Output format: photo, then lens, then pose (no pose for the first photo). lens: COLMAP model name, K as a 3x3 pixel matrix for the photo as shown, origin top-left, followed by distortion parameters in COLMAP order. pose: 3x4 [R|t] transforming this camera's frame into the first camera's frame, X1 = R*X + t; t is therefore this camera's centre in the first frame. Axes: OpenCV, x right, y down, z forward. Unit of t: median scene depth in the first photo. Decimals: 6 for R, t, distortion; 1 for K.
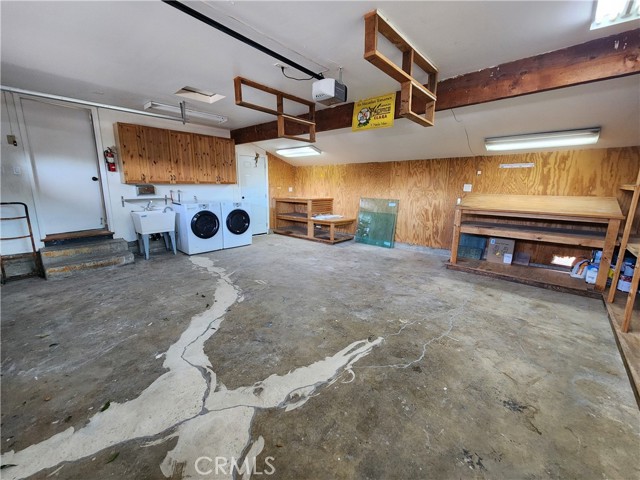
lens RADIAL K [[262.4, 0, 320.9], [0, 262.4, 238.2], [0, 0, 1]] dist [0.001687, -0.000753]
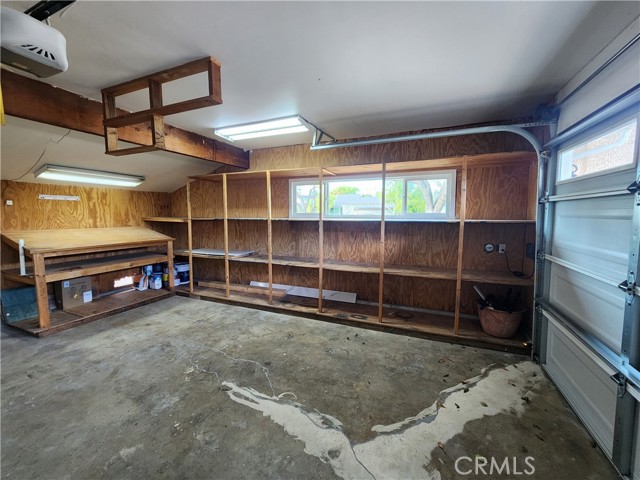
lens RADIAL K [[262.4, 0, 321.1], [0, 262.4, 241.2], [0, 0, 1]] dist [0.001687, -0.000753]
pose [[-0.330980, -0.106511, 0.937607, -0.531773], [0.176587, 0.969066, 0.172420, -0.164354], [-0.926968, 0.222637, -0.301933, 0.606222]]
